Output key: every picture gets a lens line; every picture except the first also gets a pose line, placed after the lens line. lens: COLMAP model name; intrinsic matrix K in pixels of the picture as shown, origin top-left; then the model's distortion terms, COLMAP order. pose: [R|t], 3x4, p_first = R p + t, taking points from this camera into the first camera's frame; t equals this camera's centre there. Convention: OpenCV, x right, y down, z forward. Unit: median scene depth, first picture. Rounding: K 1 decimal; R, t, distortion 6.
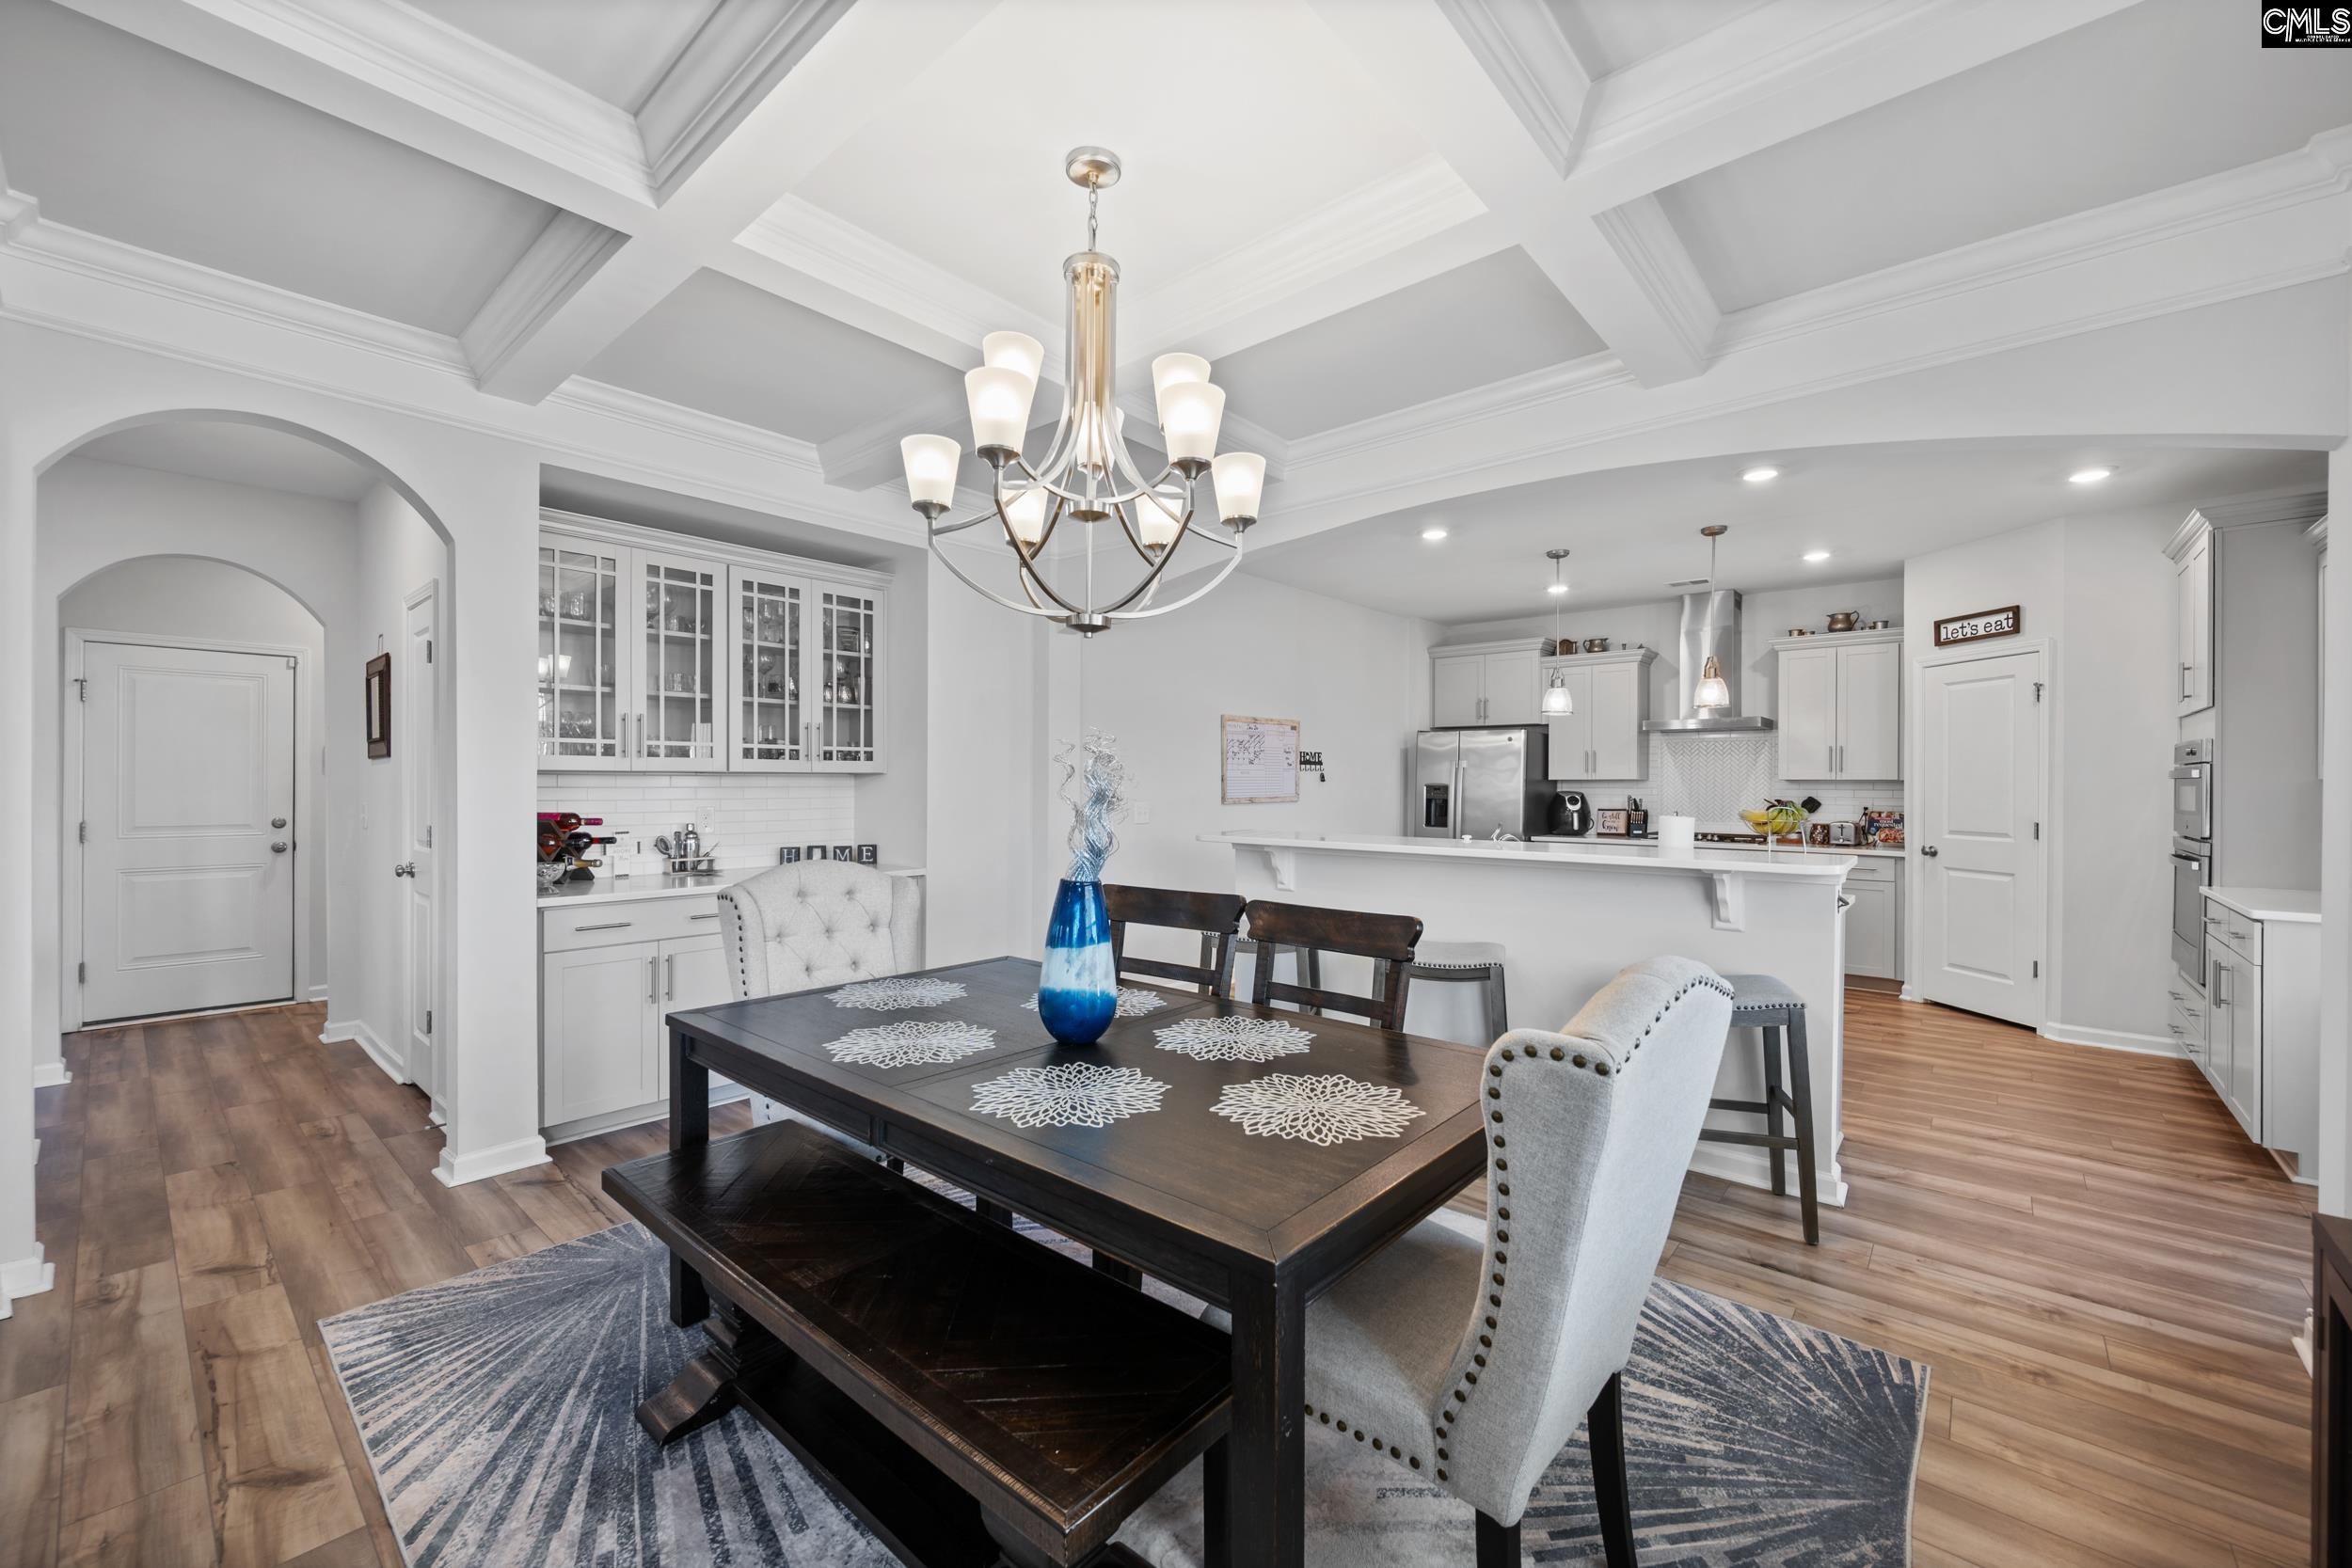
lens RADIAL K [[931.5, 0, 1176.0], [0, 931.5, 788.2], [0, 0, 1]] dist [-0.000210, 0.000102]
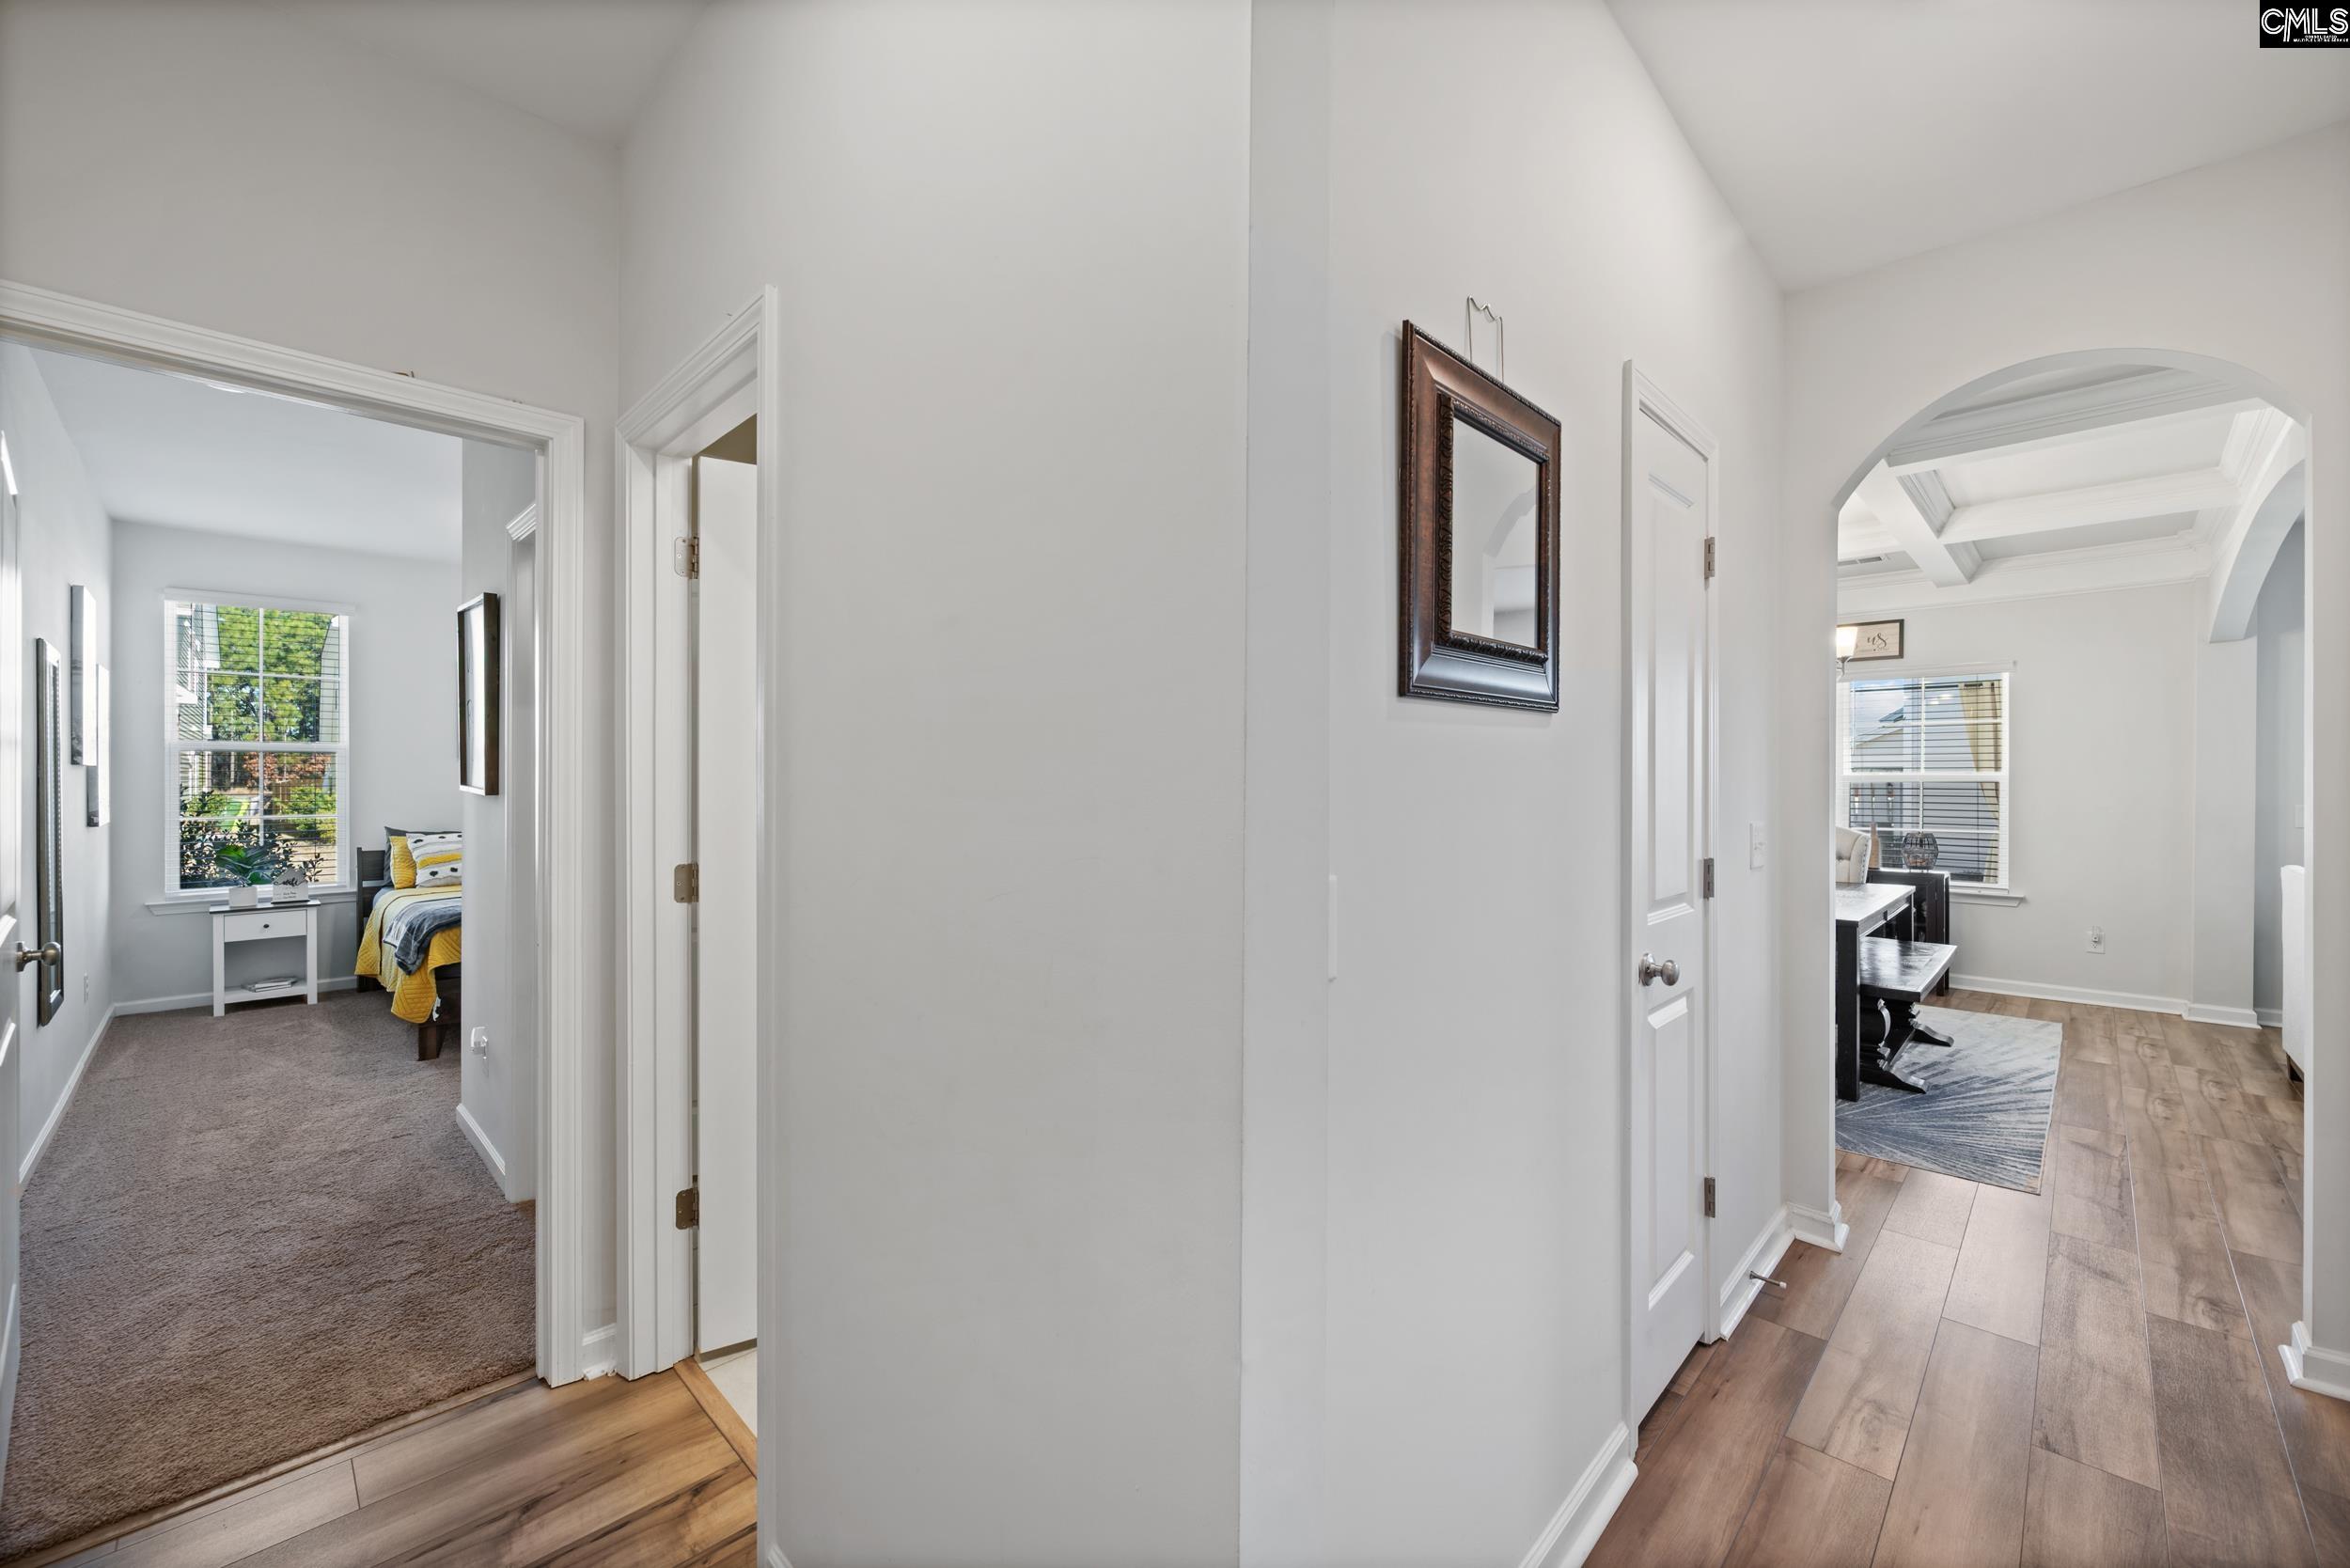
lens RADIAL K [[930.9, 0, 1175.1], [0, 930.9, 784.3], [0, 0, 1]] dist [-0.000210, 0.000102]
pose [[0.060798, -0.002521, 0.998147, -2.553818], [0.000920, 0.999997, 0.002470, -0.015288], [-0.998150, 0.000768, 0.060800, 2.367328]]
